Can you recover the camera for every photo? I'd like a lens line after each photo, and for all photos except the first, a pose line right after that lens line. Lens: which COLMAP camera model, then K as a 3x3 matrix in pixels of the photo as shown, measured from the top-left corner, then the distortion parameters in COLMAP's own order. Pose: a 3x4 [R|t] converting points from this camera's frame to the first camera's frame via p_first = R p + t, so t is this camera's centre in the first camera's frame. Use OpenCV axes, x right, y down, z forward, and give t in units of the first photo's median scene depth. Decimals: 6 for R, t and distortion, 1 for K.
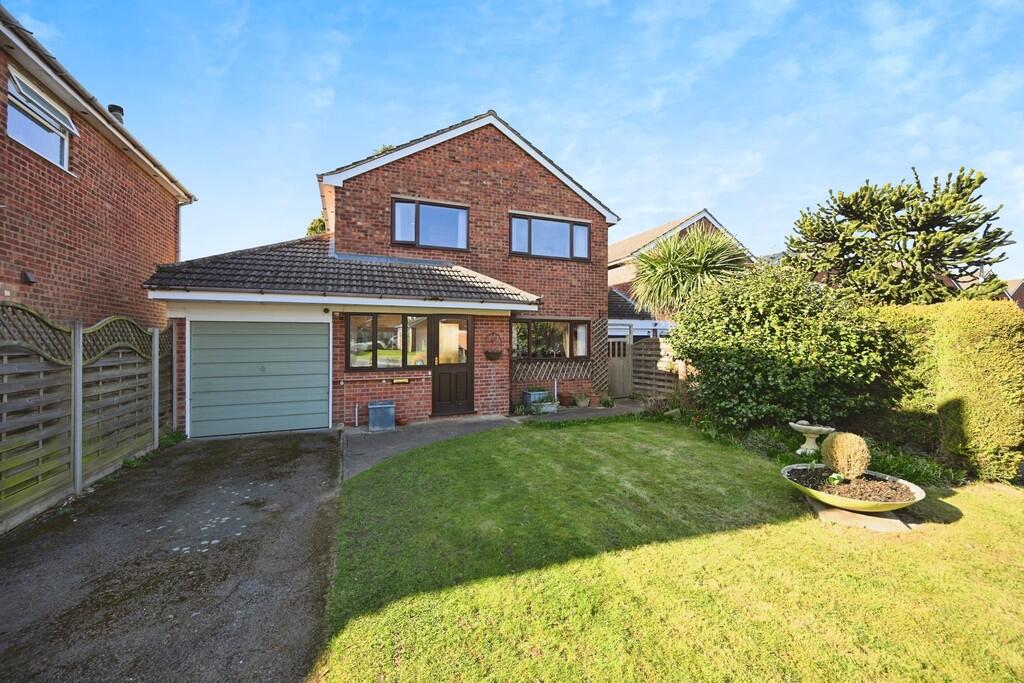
lens RADIAL K [[401.5, 0, 516.3], [0, 401.5, 345.0], [0, 0, 1]] dist [-0.000245, -0.000026]
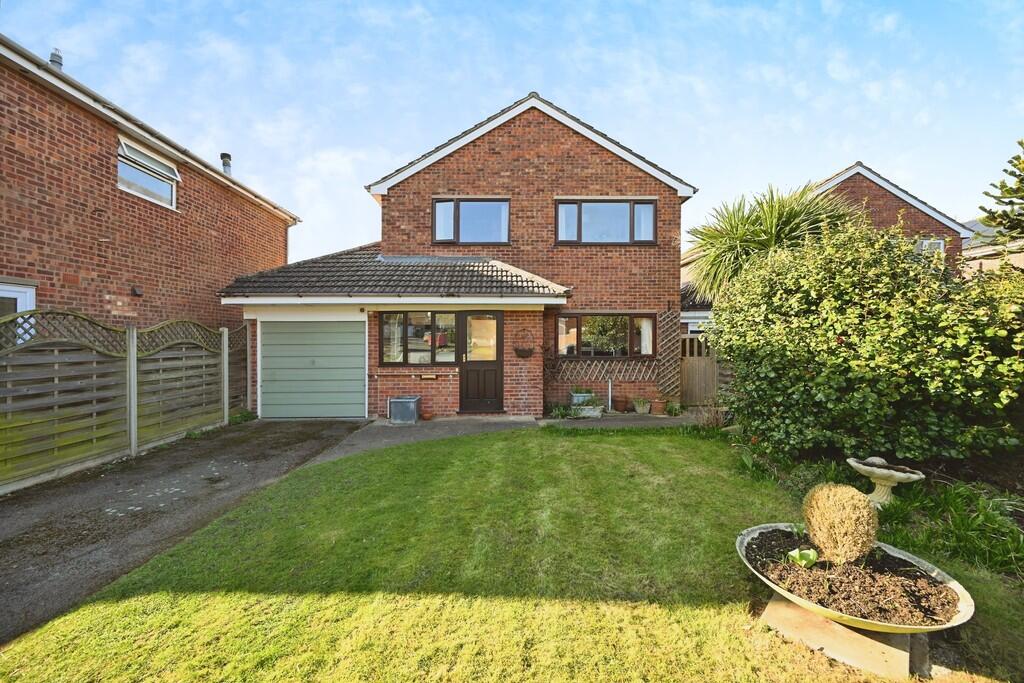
lens RADIAL K [[401.5, 0, 516.3], [0, 401.5, 345.0], [0, 0, 1]] dist [-0.000245, -0.000026]
pose [[0.932650, 0.004926, -0.360750, 0.309773], [-0.001753, 0.999957, 0.009122, -0.001432], [0.360779, -0.007875, 0.932618, 0.132936]]
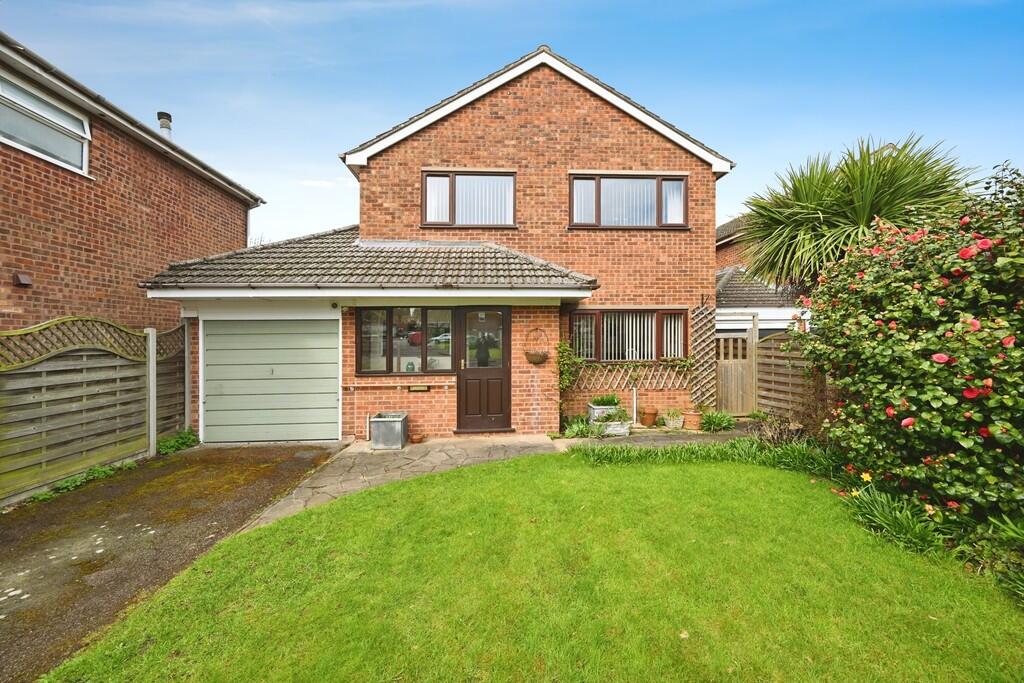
lens RADIAL K [[400.1, 0, 516.5], [0, 400.1, 340.5], [0, 0, 1]] dist [-0.000823, -0.000078]
pose [[0.945918, -0.003162, -0.324391, 0.179847], [0.003525, 0.999994, 0.000532, -0.008759], [0.324387, -0.001647, 0.945923, 0.306181]]
